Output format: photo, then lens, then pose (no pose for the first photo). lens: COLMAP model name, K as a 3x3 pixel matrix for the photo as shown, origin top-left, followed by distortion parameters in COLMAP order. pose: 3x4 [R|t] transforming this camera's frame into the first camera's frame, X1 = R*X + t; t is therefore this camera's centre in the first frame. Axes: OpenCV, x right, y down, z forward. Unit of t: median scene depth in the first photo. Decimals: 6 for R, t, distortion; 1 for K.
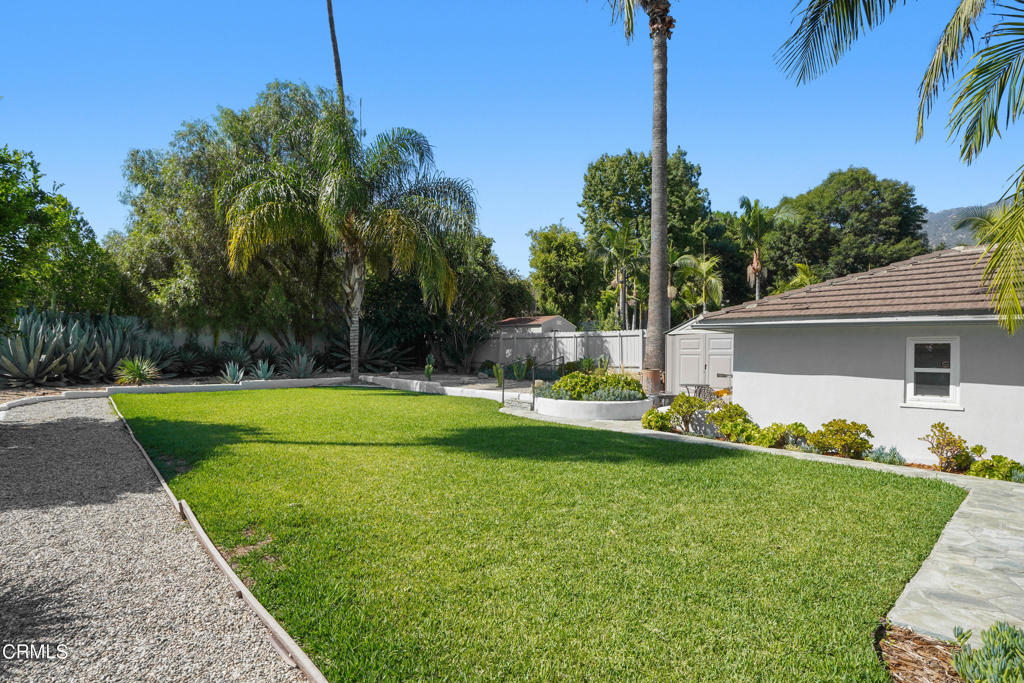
lens RADIAL K [[524.7, 0, 499.0], [0, 524.7, 362.1], [0, 0, 1]] dist [-0.023225, 0.000828]
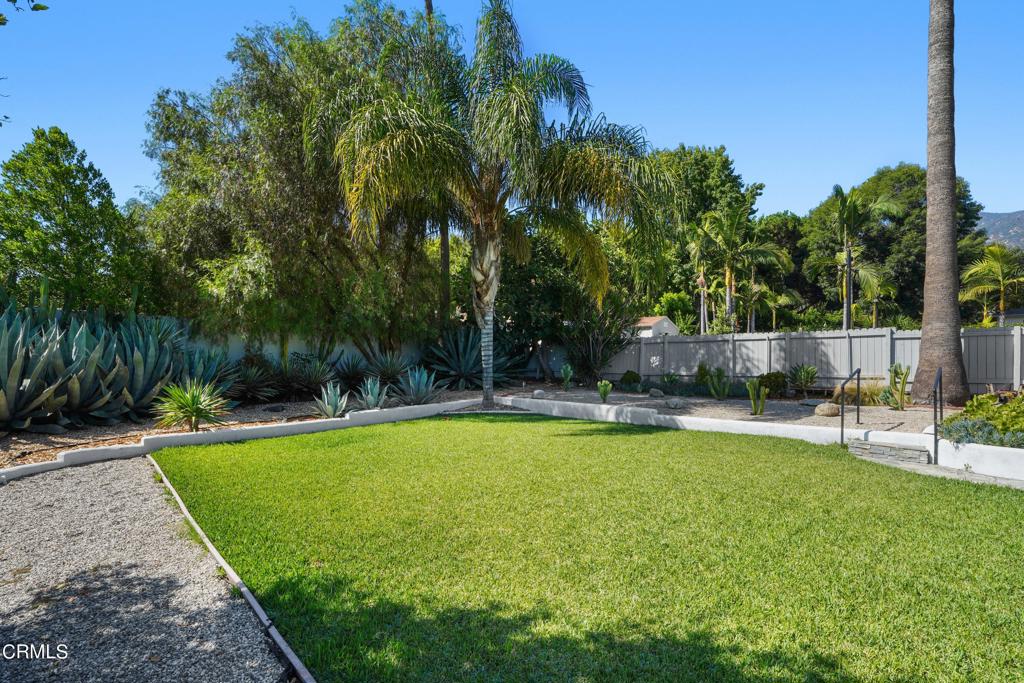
lens RADIAL K [[500.4, 0, 516.4], [0, 500.4, 359.5], [0, 0, 1]] dist [-0.019586, 0.000496]
pose [[0.998876, -0.015938, 0.044647, -0.273073], [0.016694, 0.999722, -0.016620, -0.013990], [-0.044370, 0.017347, 0.998865, 0.324392]]
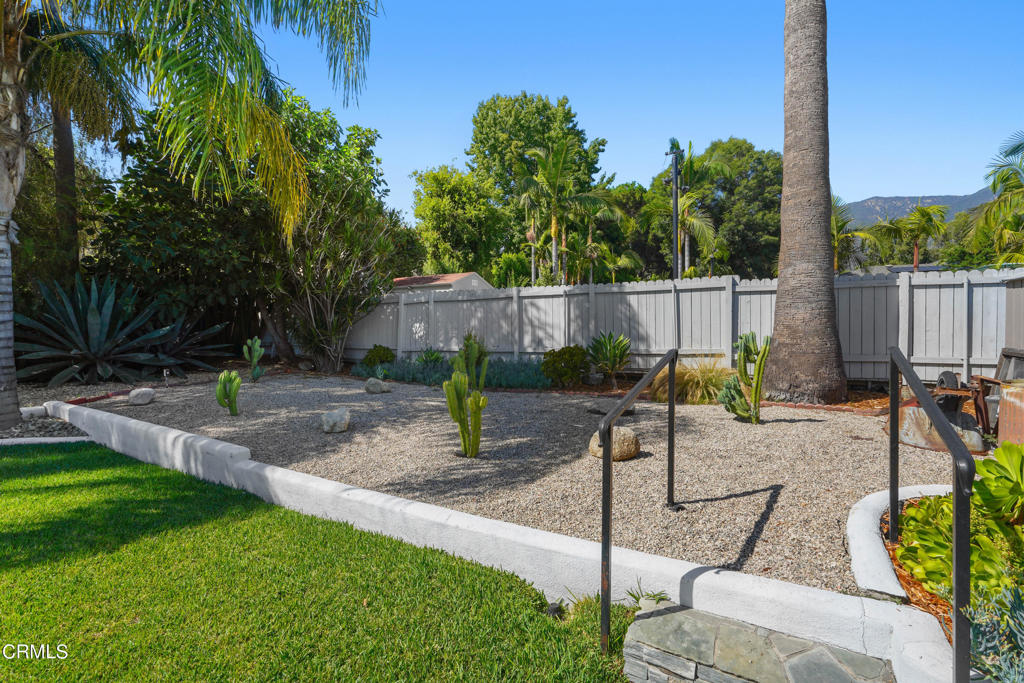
lens RADIAL K [[498.0, 0, 512.0], [0, 498.0, 341.5], [0, 0, 1]] dist [-0.057675, 0.000338]
pose [[0.957791, -0.030908, 0.285799, -0.042471], [0.027388, 0.999492, 0.016308, -0.014753], [-0.286158, -0.007793, 0.958151, 0.616890]]
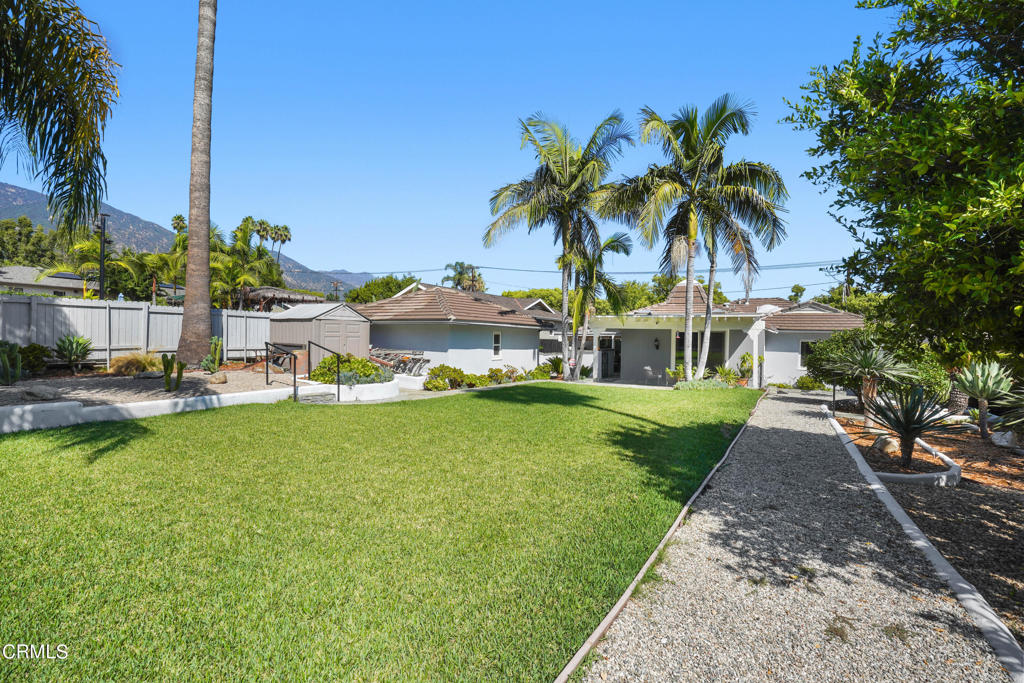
lens RADIAL K [[475.0, 0, 512.0], [0, 475.0, 341.5], [0, 0, 1]] dist [-0.008436, 0.001346]
pose [[-0.331388, -0.036961, 0.942770, -0.575562], [-0.016051, 0.999309, 0.033536, -0.033159], [-0.943358, -0.004019, -0.331753, 0.687590]]
